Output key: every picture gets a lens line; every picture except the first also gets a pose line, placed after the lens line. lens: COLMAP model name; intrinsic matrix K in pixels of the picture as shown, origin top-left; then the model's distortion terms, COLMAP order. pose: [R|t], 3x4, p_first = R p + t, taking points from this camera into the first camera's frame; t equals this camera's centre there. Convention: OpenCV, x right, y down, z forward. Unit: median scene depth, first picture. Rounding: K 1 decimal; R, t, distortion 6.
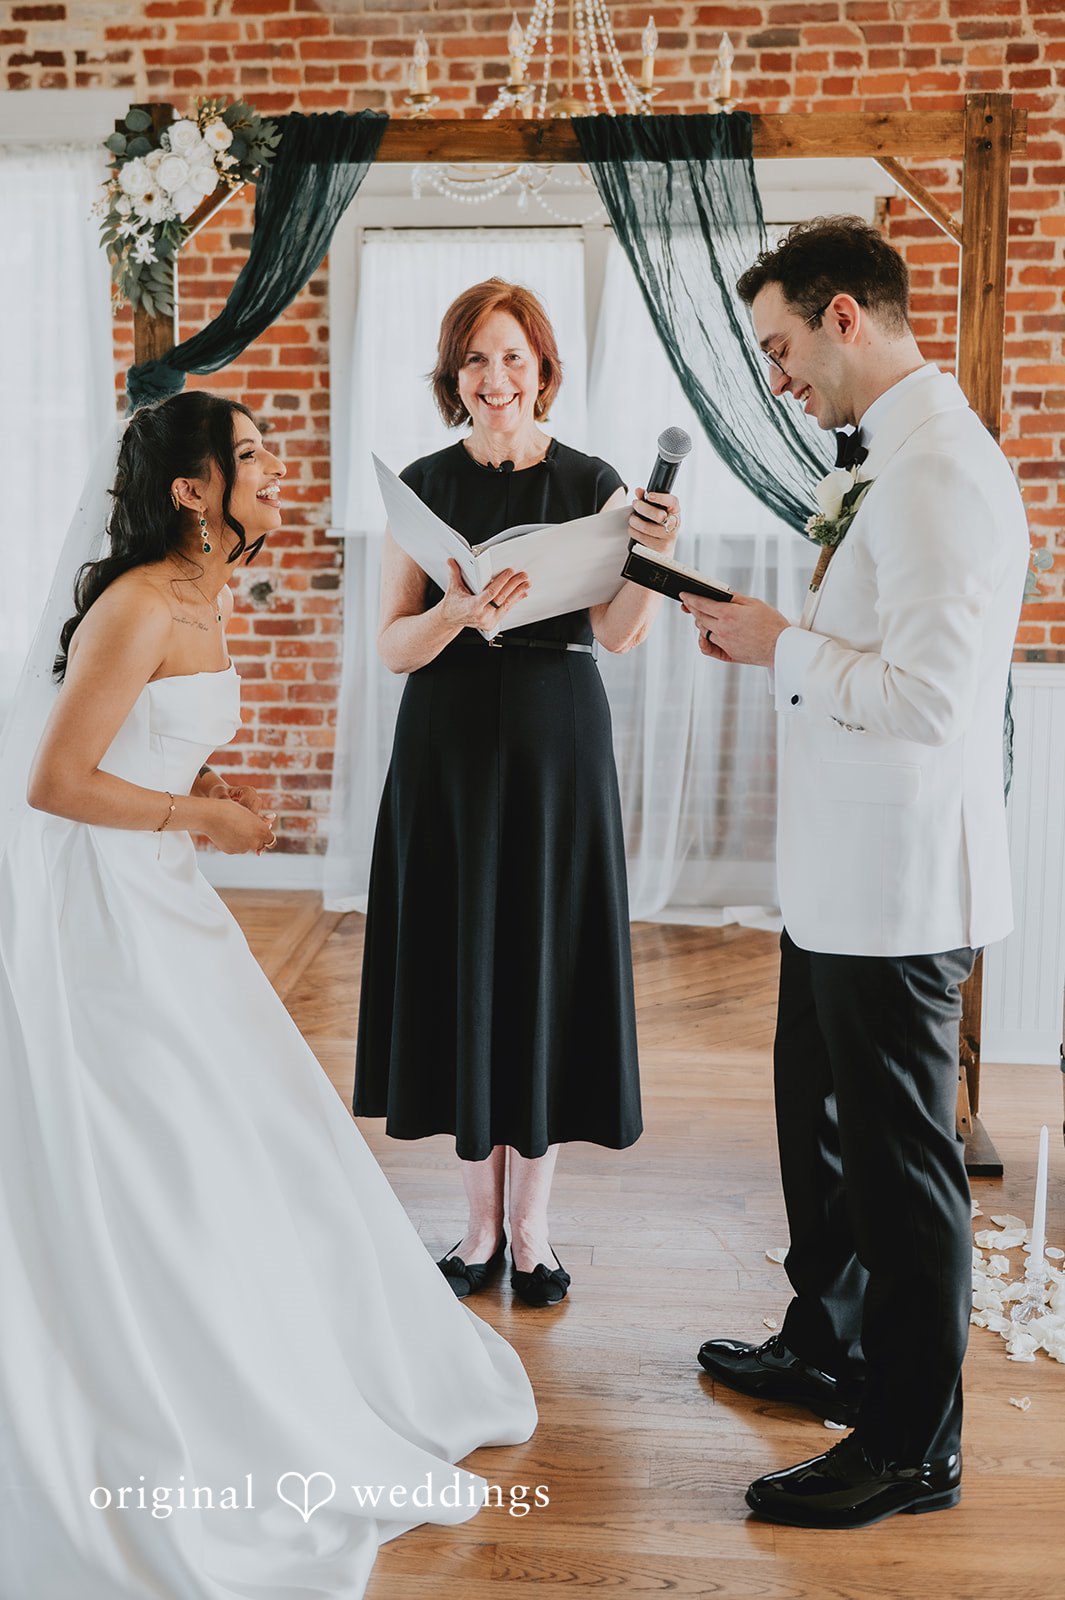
lens RADIAL K [[1975.5, 0, 448.8], [0, 1975.5, 652.0], [0, 0, 1]] dist [-0.020575, -0.000998]
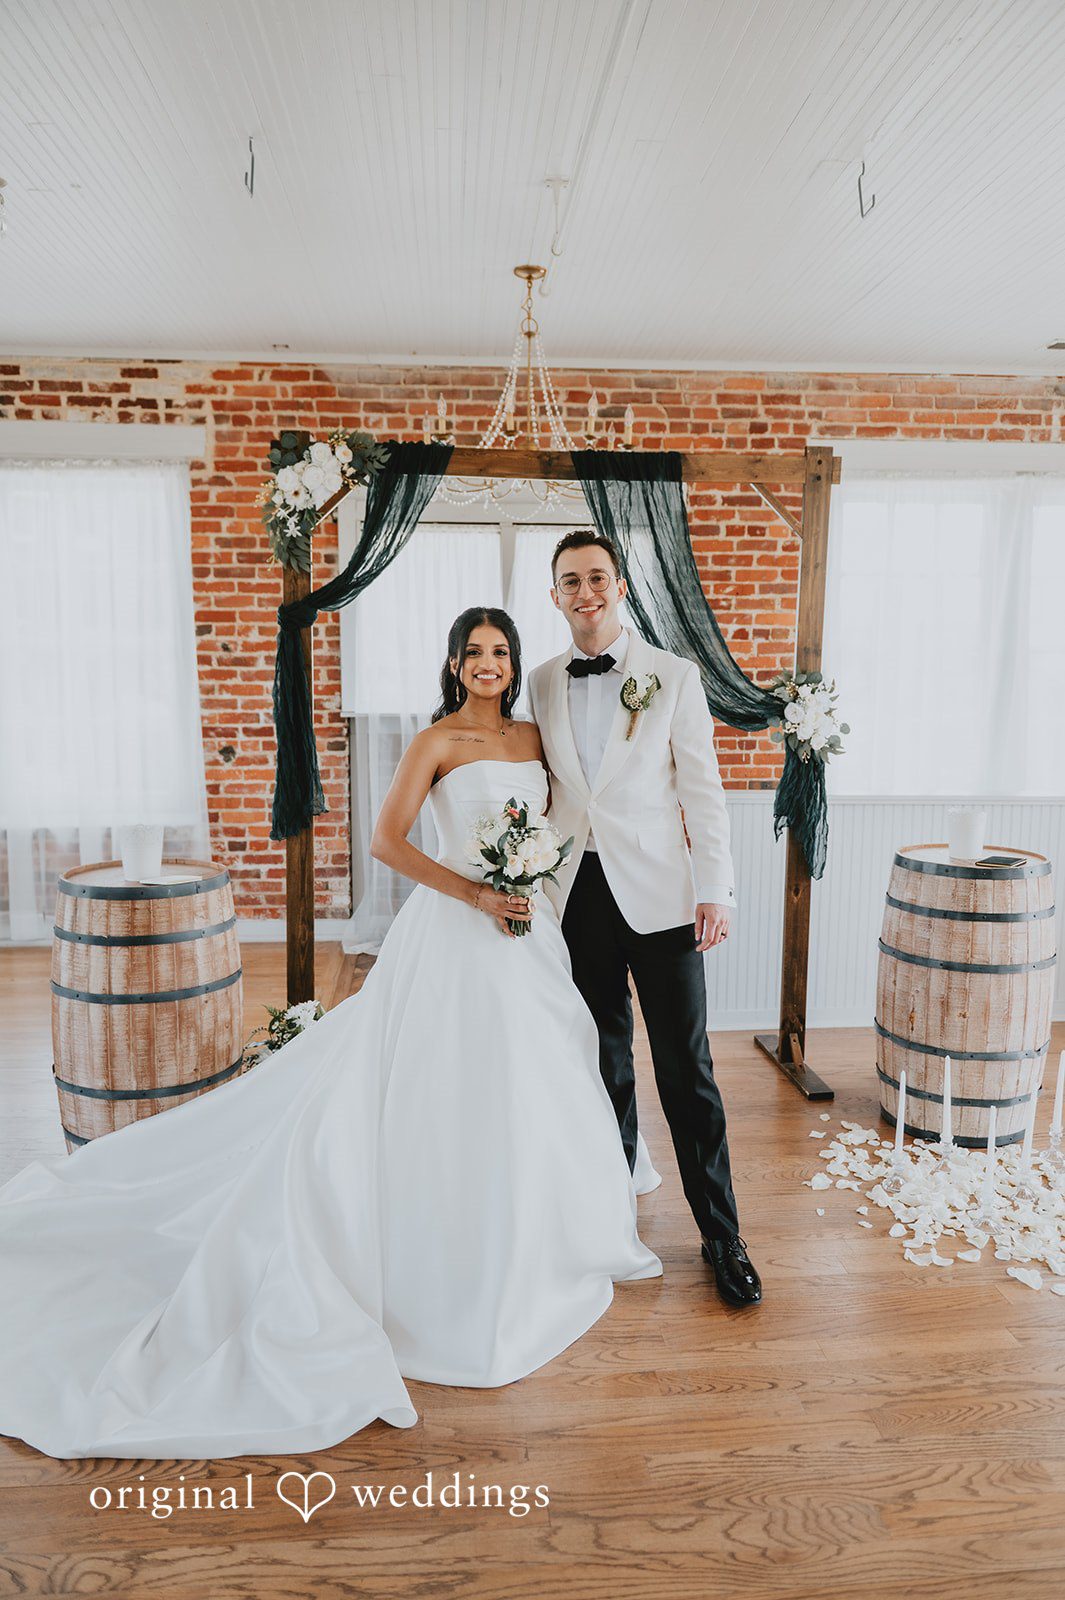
lens RADIAL K [[1168.6, 0, 532.5], [0, 1168.6, 800.0], [0, 0, 1]] dist [-0.010617, -0.003258]
pose [[0.978336, -0.019776, 0.206079, -0.108720], [0.016933, 0.999736, 0.015552, -0.004293], [-0.206332, -0.011725, 0.978412, 0.057345]]
